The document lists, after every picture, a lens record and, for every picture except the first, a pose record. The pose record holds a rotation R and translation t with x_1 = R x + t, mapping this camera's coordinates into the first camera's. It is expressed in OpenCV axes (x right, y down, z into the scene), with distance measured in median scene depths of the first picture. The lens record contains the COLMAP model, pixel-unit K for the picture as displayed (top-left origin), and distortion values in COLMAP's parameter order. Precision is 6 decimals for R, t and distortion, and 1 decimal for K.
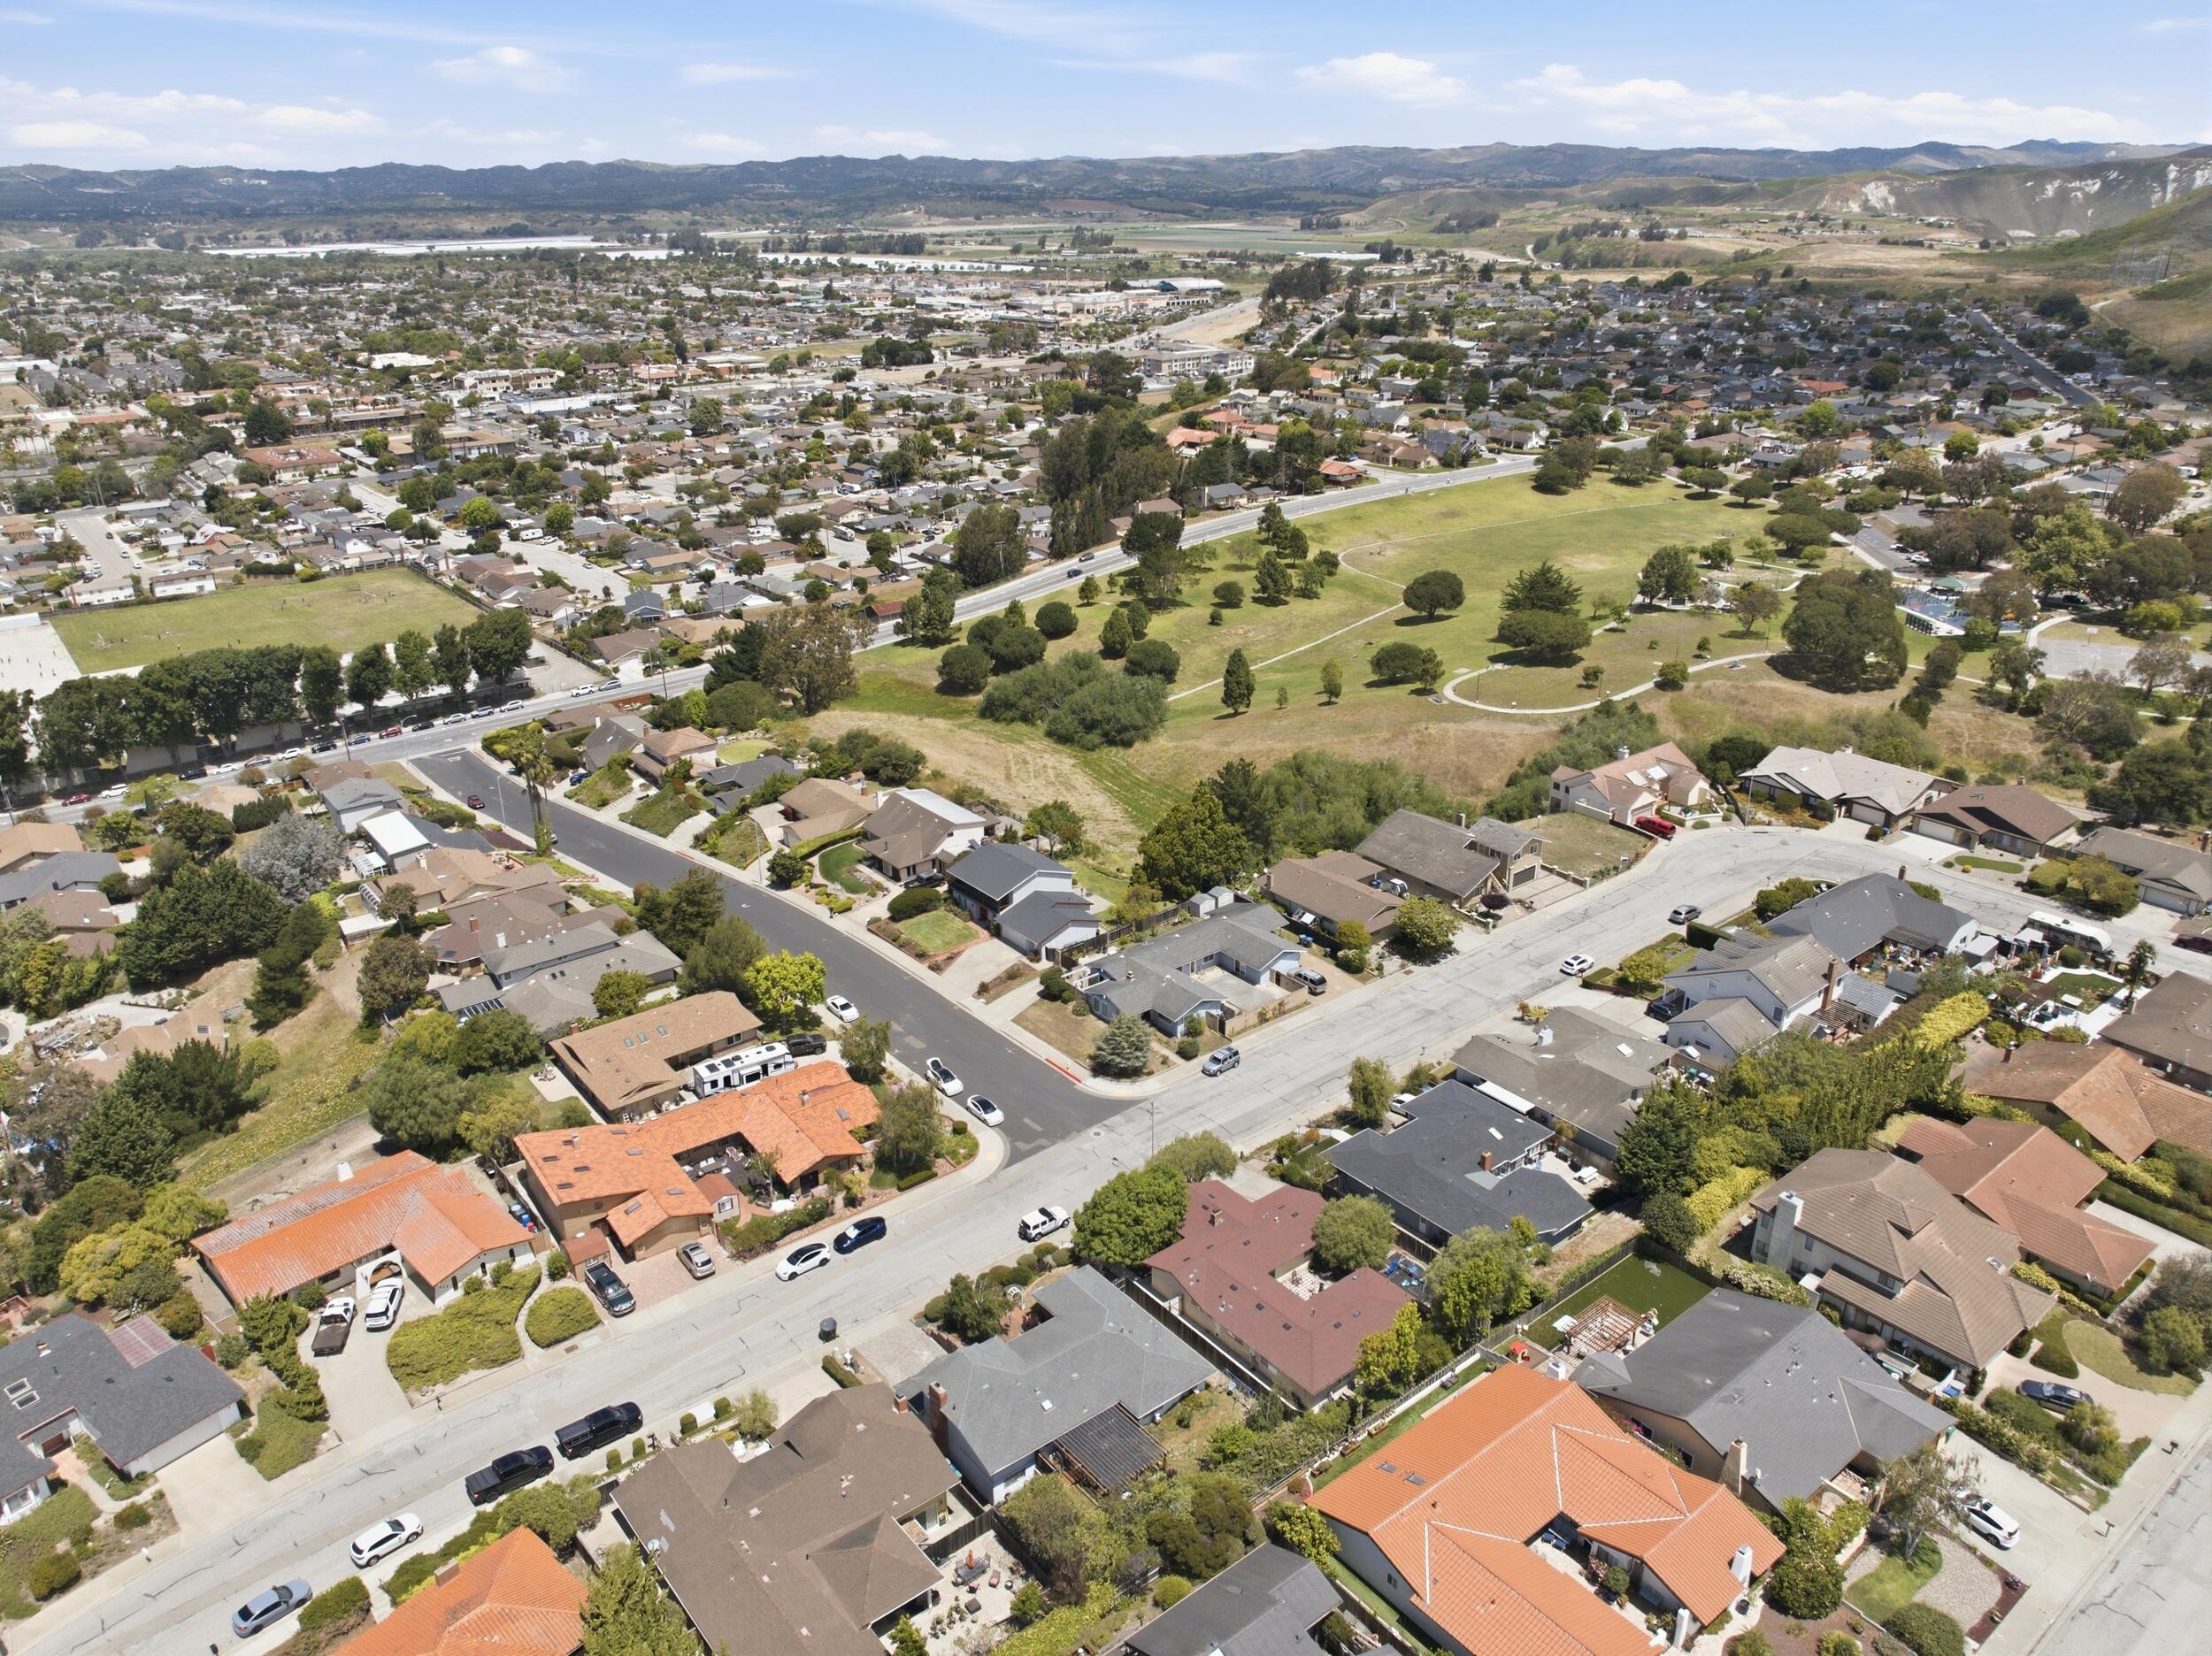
lens RADIAL K [[1552.5, 0, 1111.7], [0, 1552.5, 826.4], [0, 0, 1]] dist [-0.051099, 0.021636]
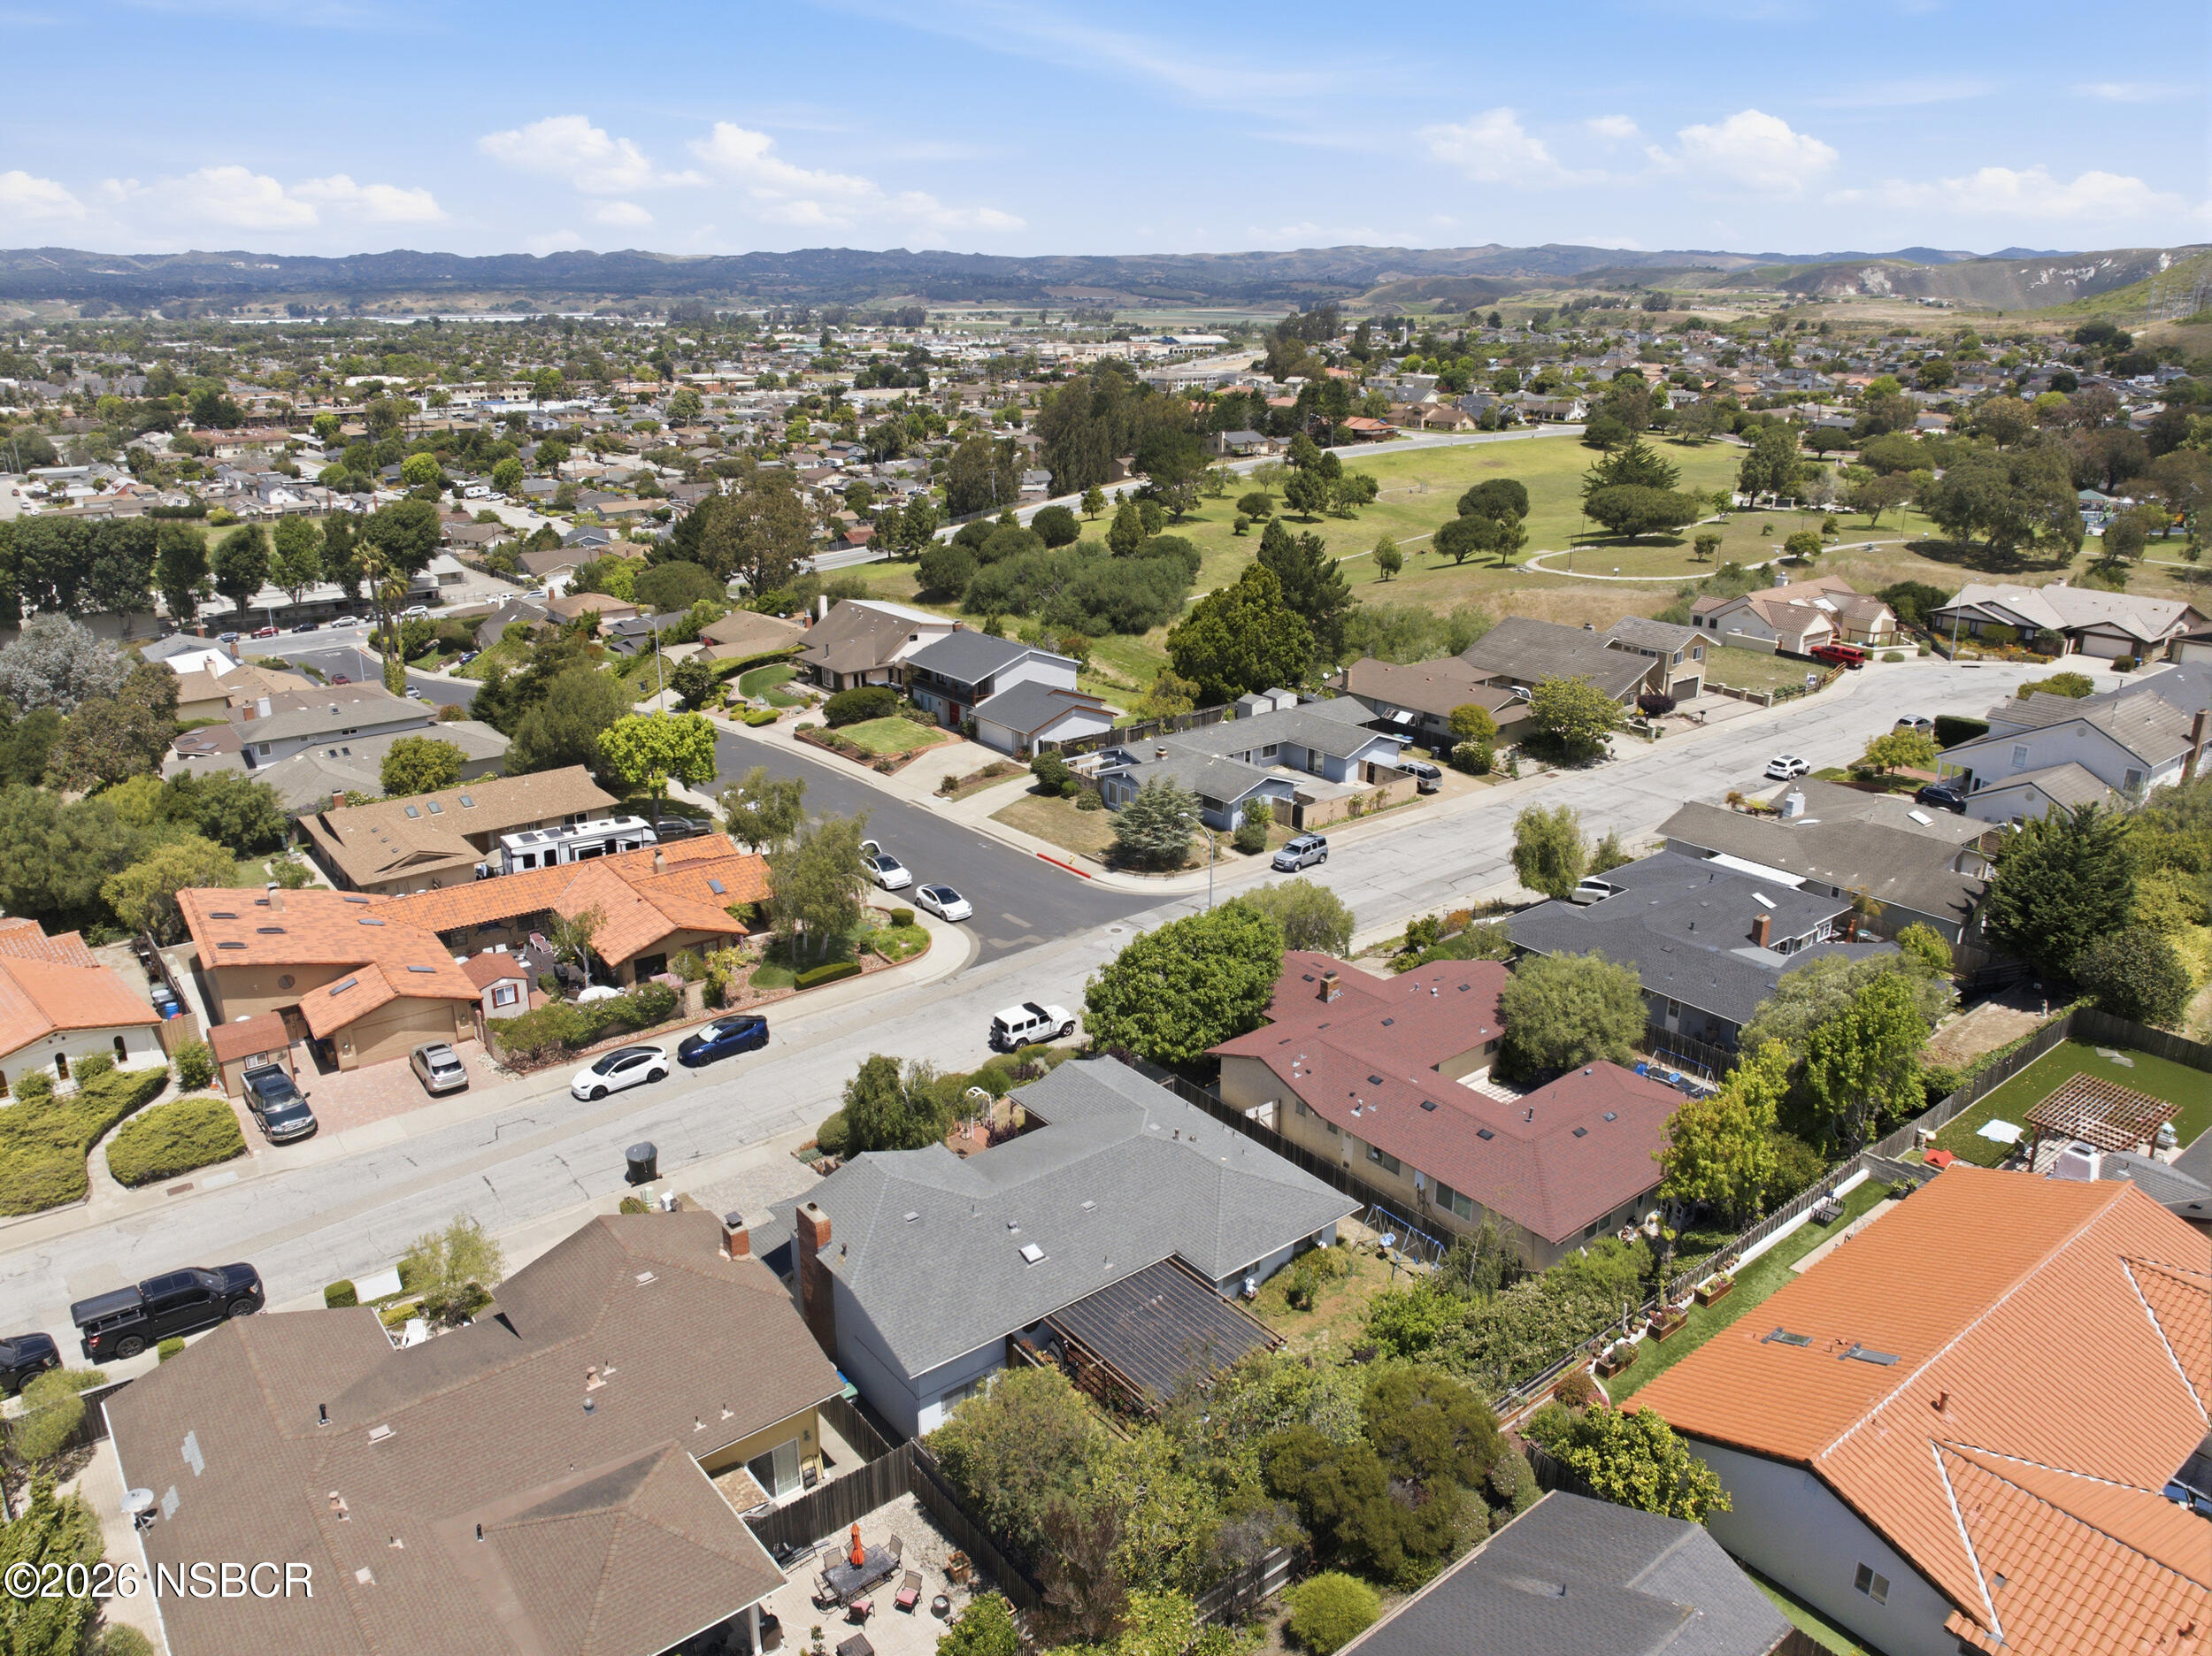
lens RADIAL K [[1552.5, 0, 1114.0], [0, 1552.5, 819.7], [0, 0, 1]] dist [-0.051099, 0.021636]
pose [[0.999938, 0.009938, 0.005101, -0.012690], [-0.009592, 0.997906, -0.063962, 0.173394], [-0.005726, 0.063909, 0.997939, 0.318920]]
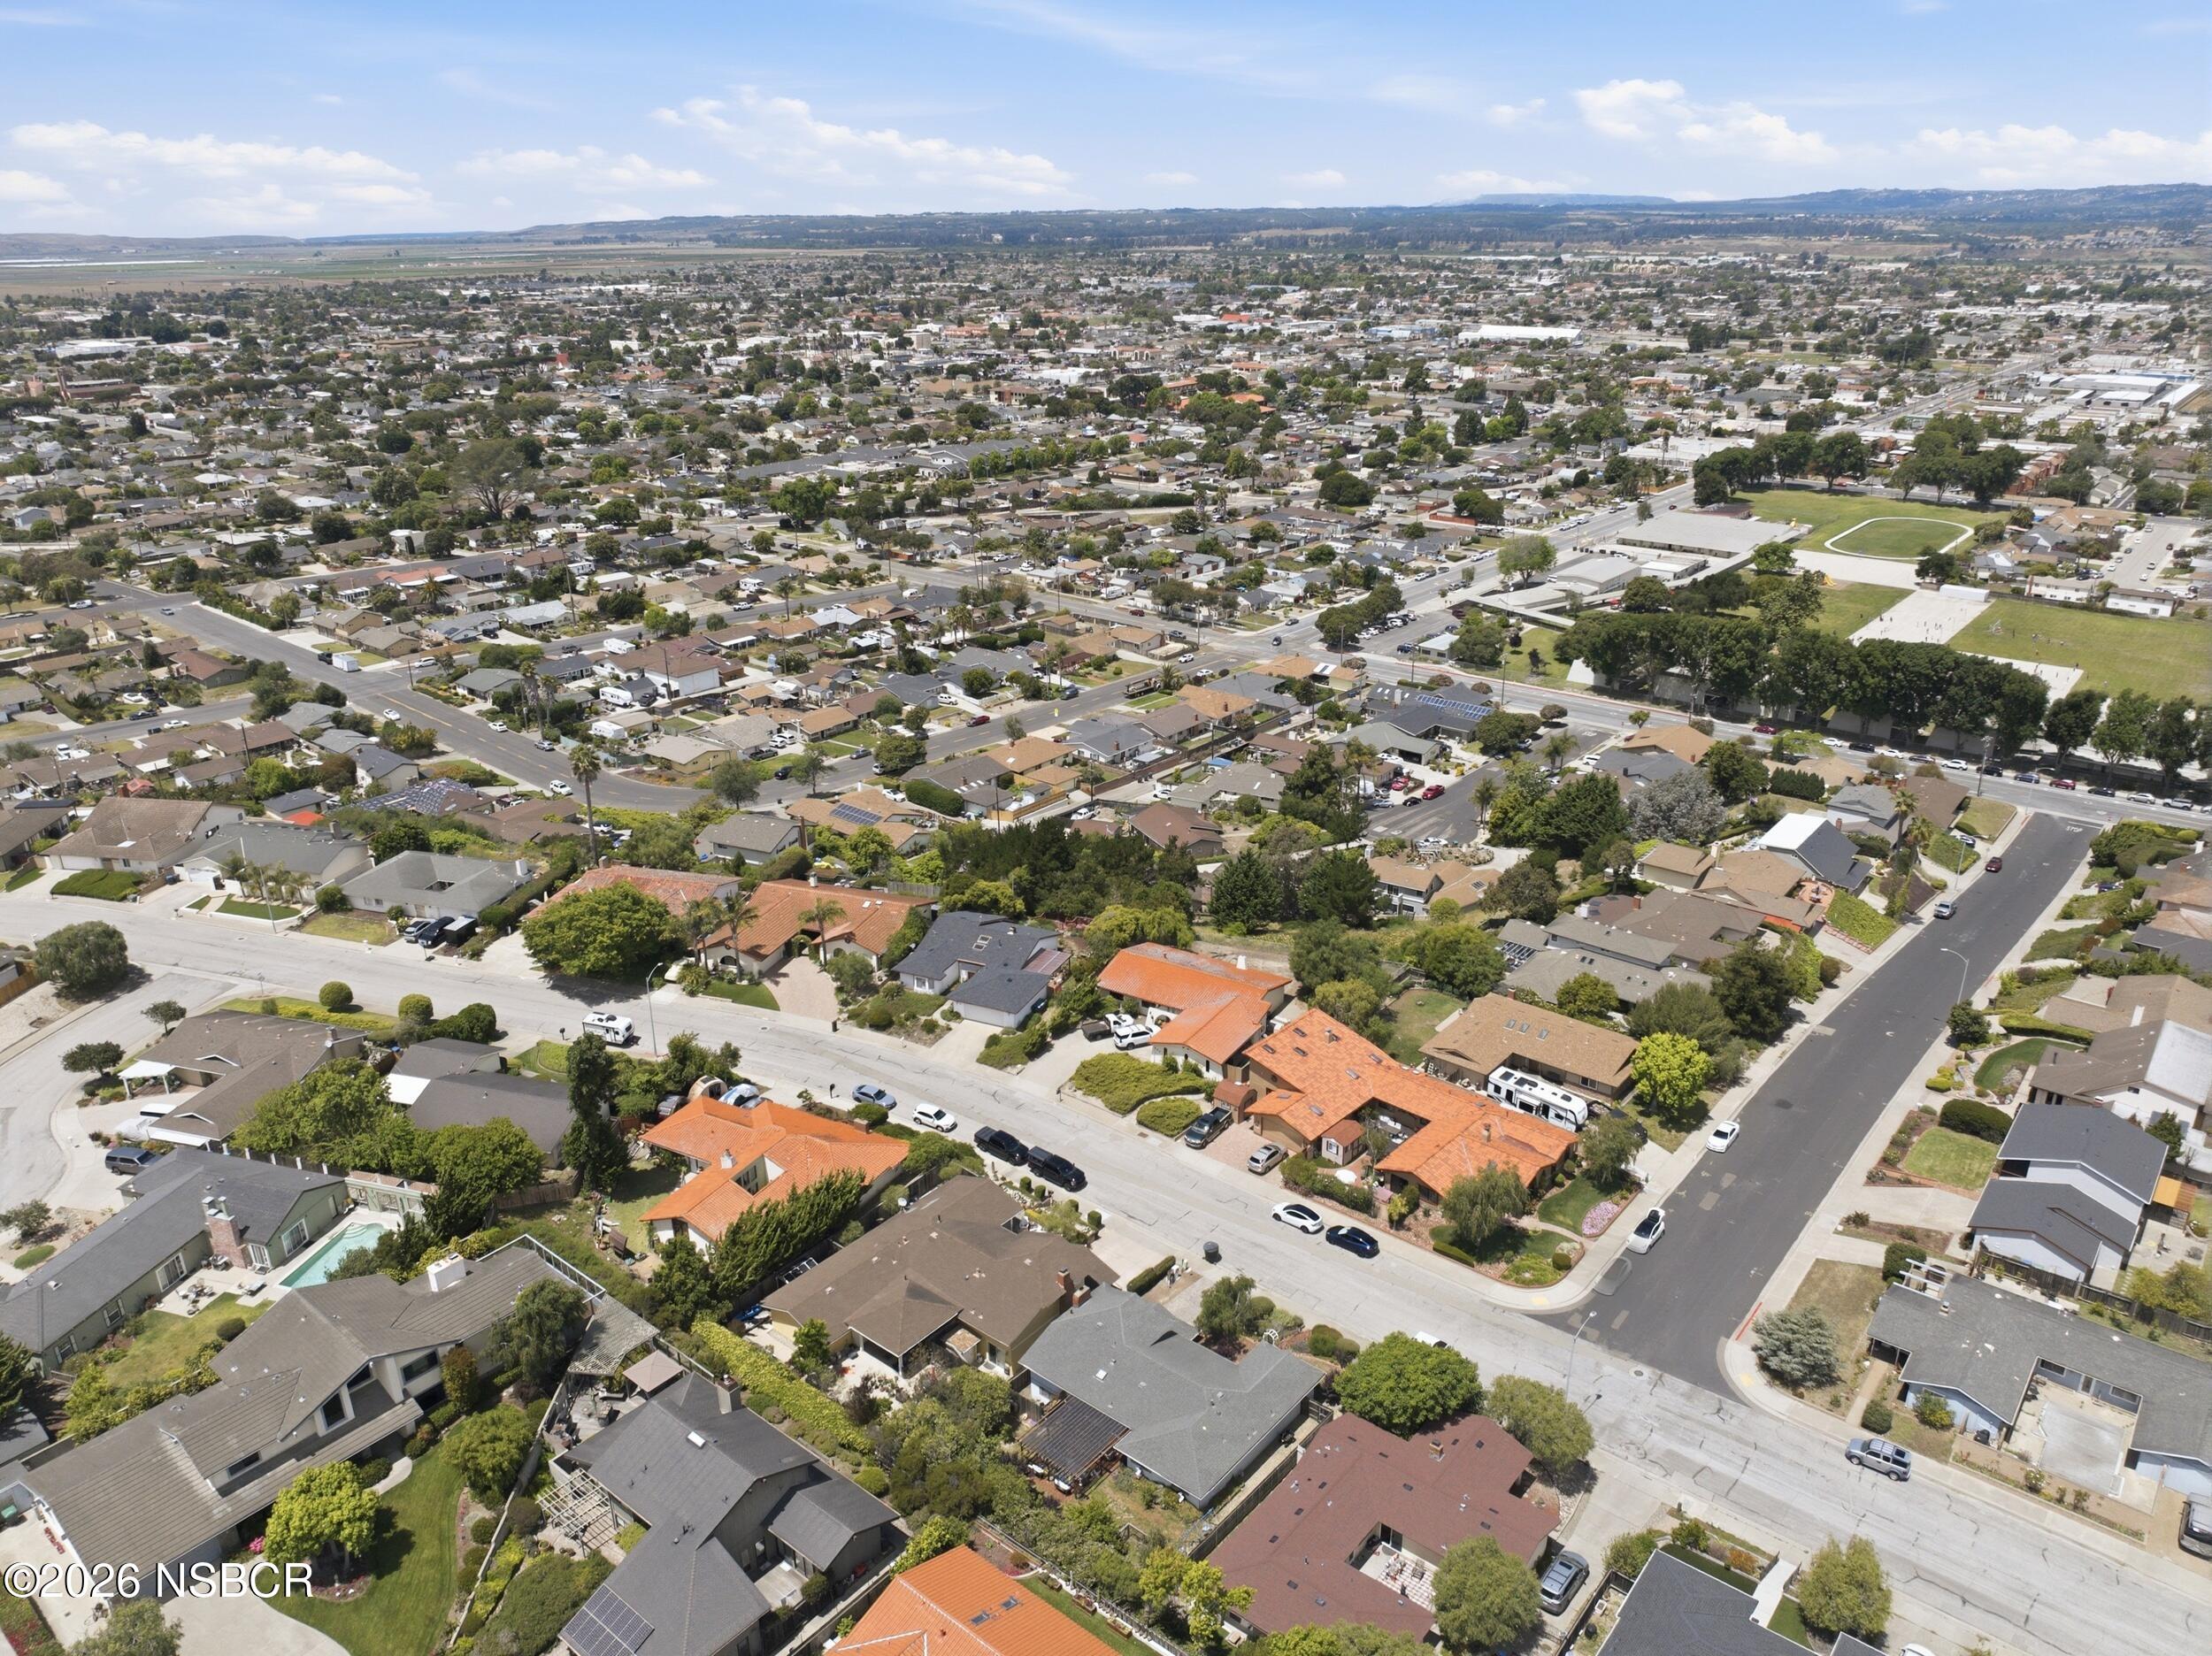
lens RADIAL K [[1552.5, 0, 1114.7], [0, 1552.5, 816.9], [0, 0, 1]] dist [-0.051099, 0.021636]
pose [[0.203584, 0.358239, -0.911163, 0.501667], [-0.364767, 0.891404, 0.268969, -0.157579], [0.908569, 0.277605, 0.312150, 0.375859]]
